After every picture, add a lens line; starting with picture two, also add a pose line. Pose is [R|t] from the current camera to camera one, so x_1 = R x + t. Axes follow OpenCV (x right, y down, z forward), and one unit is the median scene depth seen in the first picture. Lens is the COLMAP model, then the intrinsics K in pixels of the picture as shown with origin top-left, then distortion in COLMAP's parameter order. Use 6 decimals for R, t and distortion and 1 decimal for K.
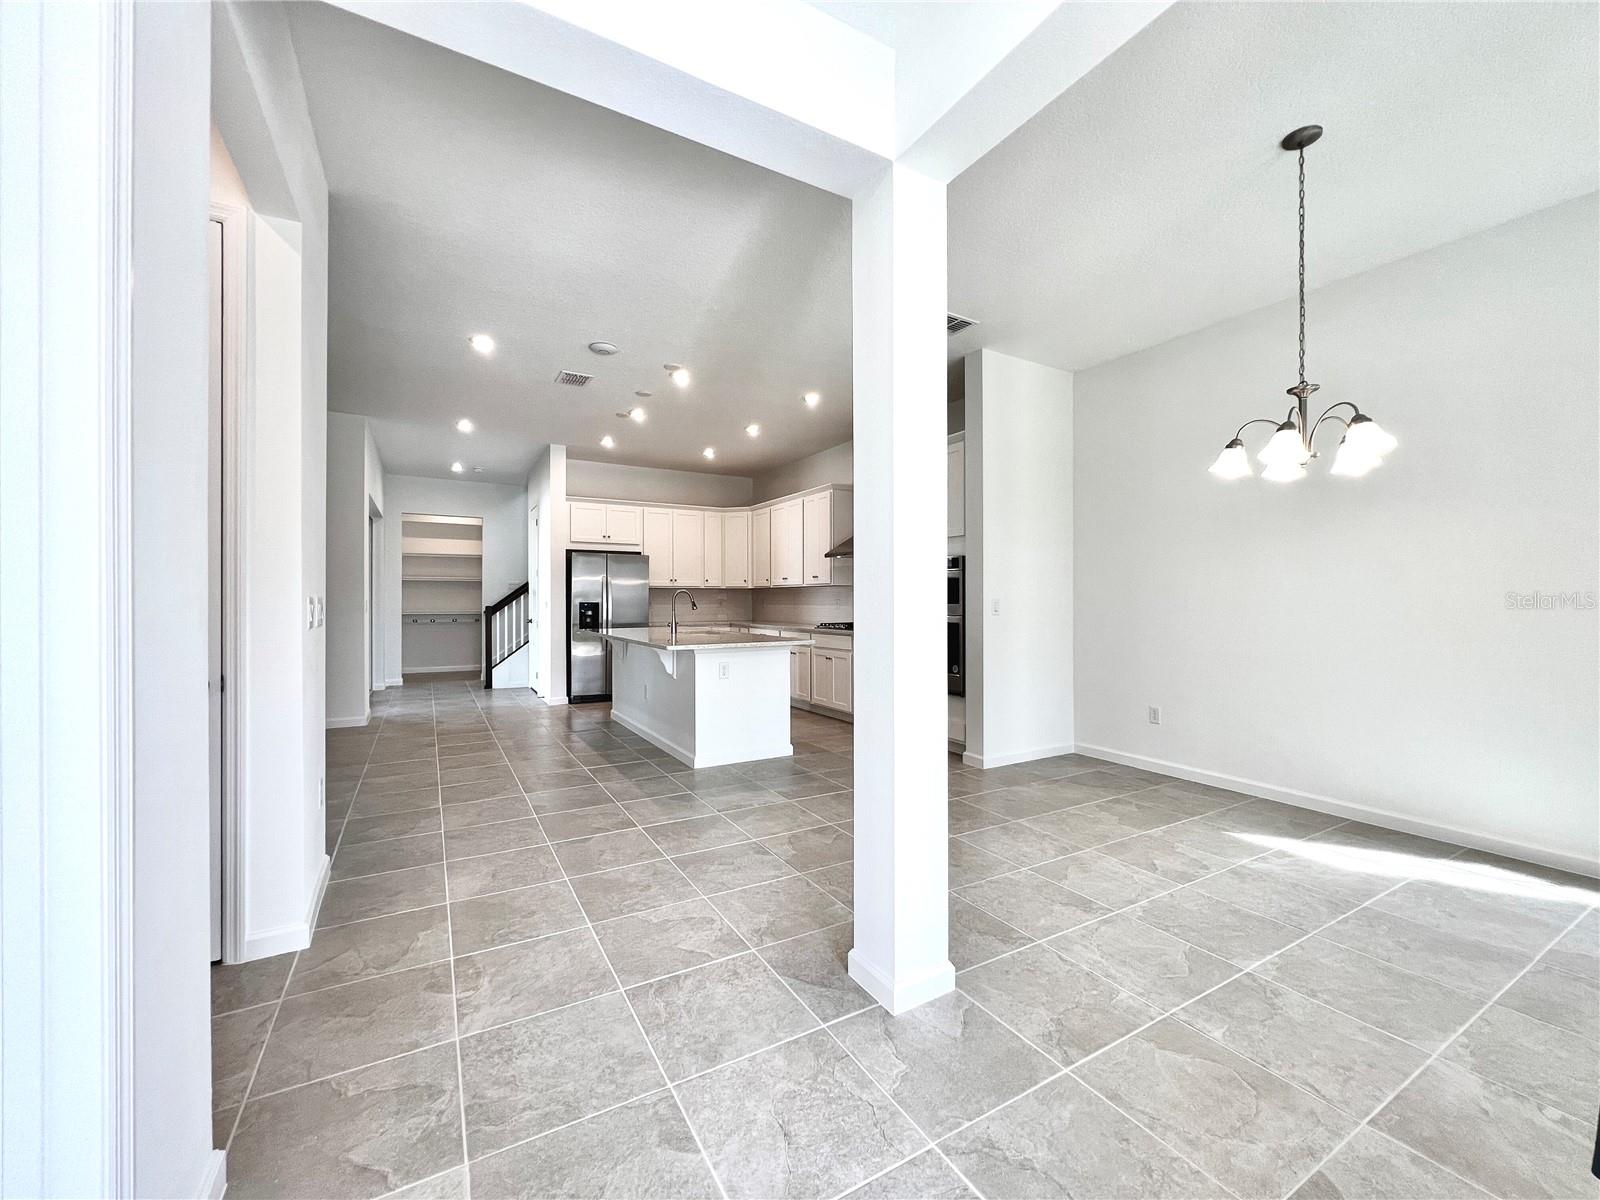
lens RADIAL K [[641.2, 0, 798.3], [0, 641.2, 603.5], [0, 0, 1]] dist [-0.002585, -0.000409]
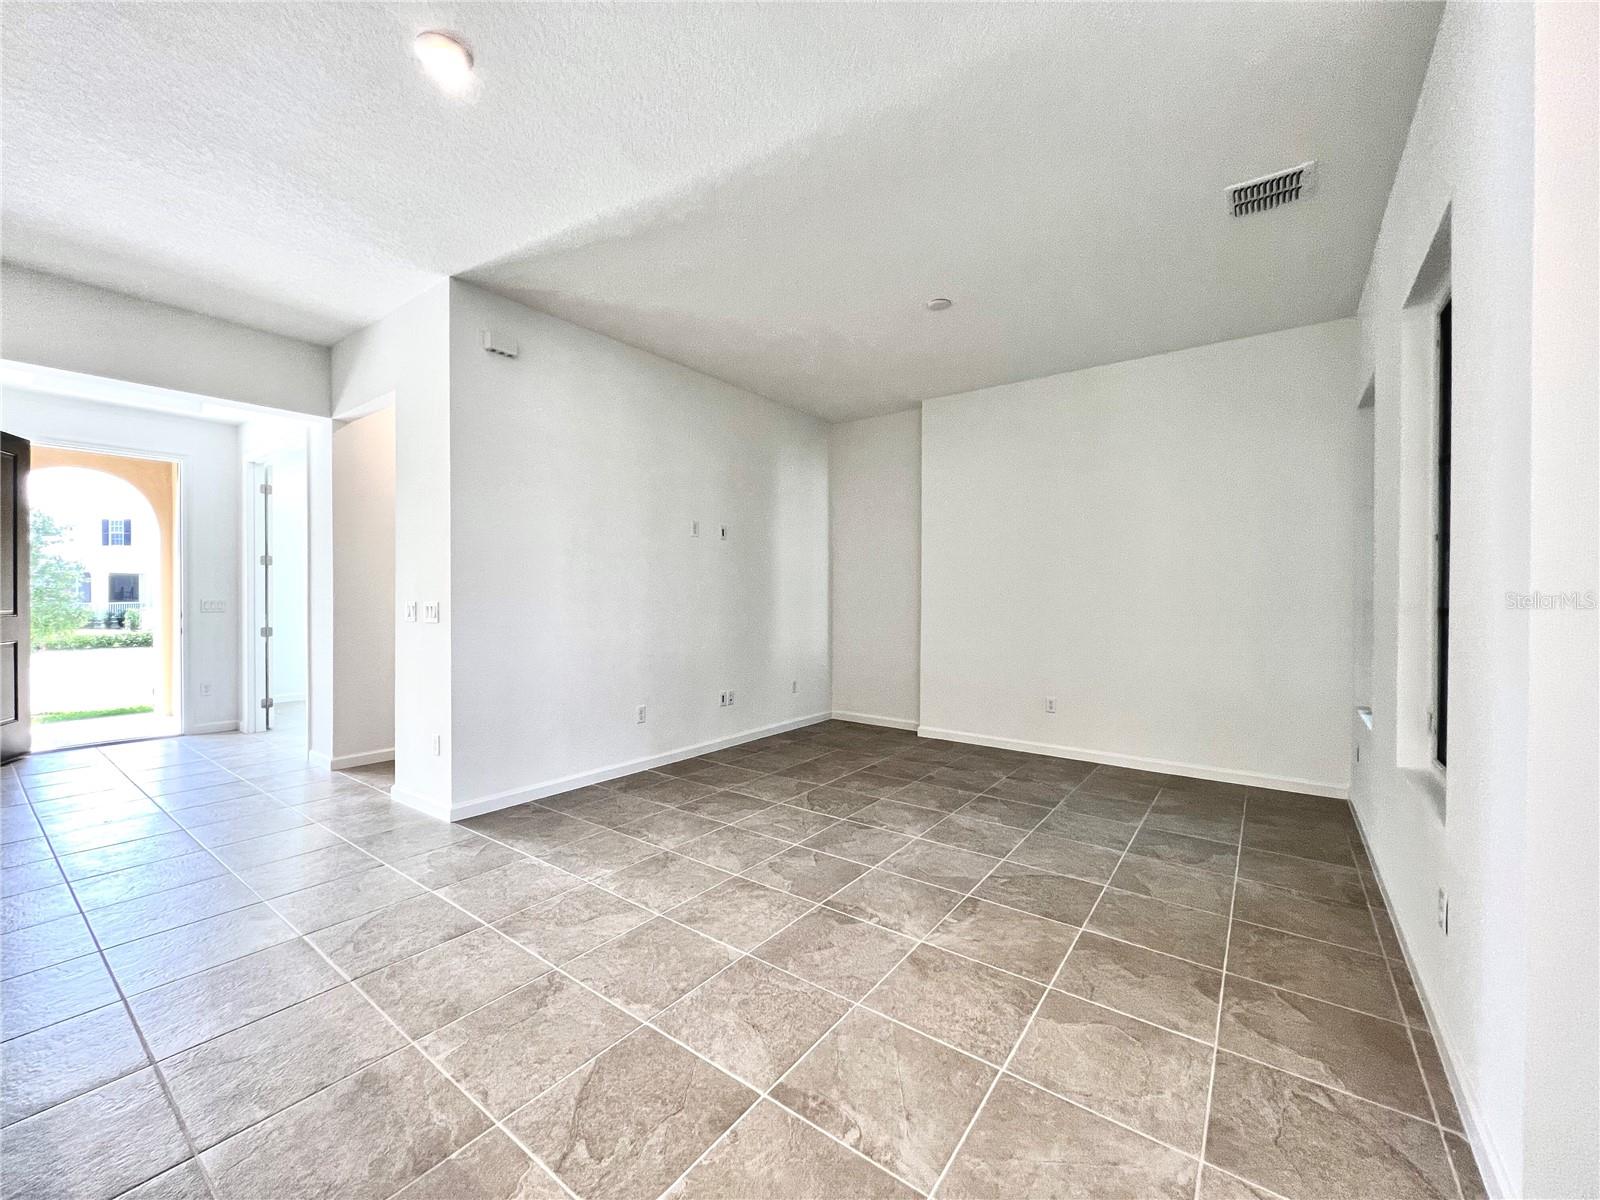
lens RADIAL K [[641.2, 0, 801.4], [0, 641.2, 599.8], [0, 0, 1]] dist [-0.002585, -0.000409]
pose [[-0.400392, -0.002524, 0.916340, -1.426275], [0.003181, 0.999986, 0.004144, -0.047887], [-0.916338, 0.004575, -0.400379, 1.823697]]
